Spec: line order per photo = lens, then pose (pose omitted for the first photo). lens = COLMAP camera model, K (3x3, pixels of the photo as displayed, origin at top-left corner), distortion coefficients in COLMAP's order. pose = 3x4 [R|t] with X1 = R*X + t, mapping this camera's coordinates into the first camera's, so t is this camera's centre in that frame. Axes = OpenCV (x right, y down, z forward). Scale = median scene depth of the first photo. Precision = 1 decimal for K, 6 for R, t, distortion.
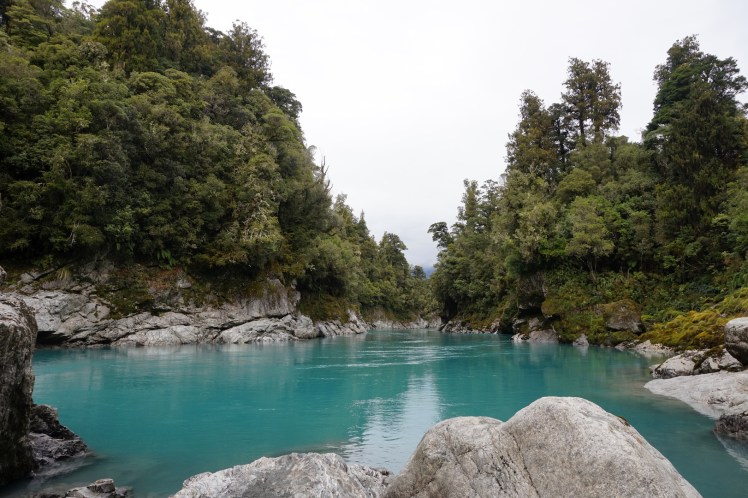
lens RADIAL K [[501.2, 0, 374.0], [0, 501.2, 249.0], [0, 0, 1]] dist [-0.021102, 0.005345]
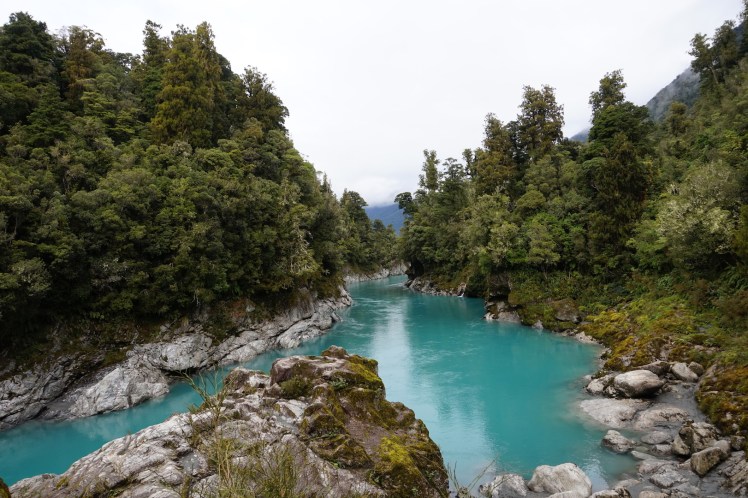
lens RADIAL K [[501.2, 0, 374.0], [0, 501.2, 249.0], [0, 0, 1]] dist [-0.021102, 0.005345]
pose [[0.993029, -0.060991, 0.100862, -0.151553], [0.047695, 0.990452, 0.129345, -0.205279], [-0.107788, -0.123633, 0.986457, -0.275666]]
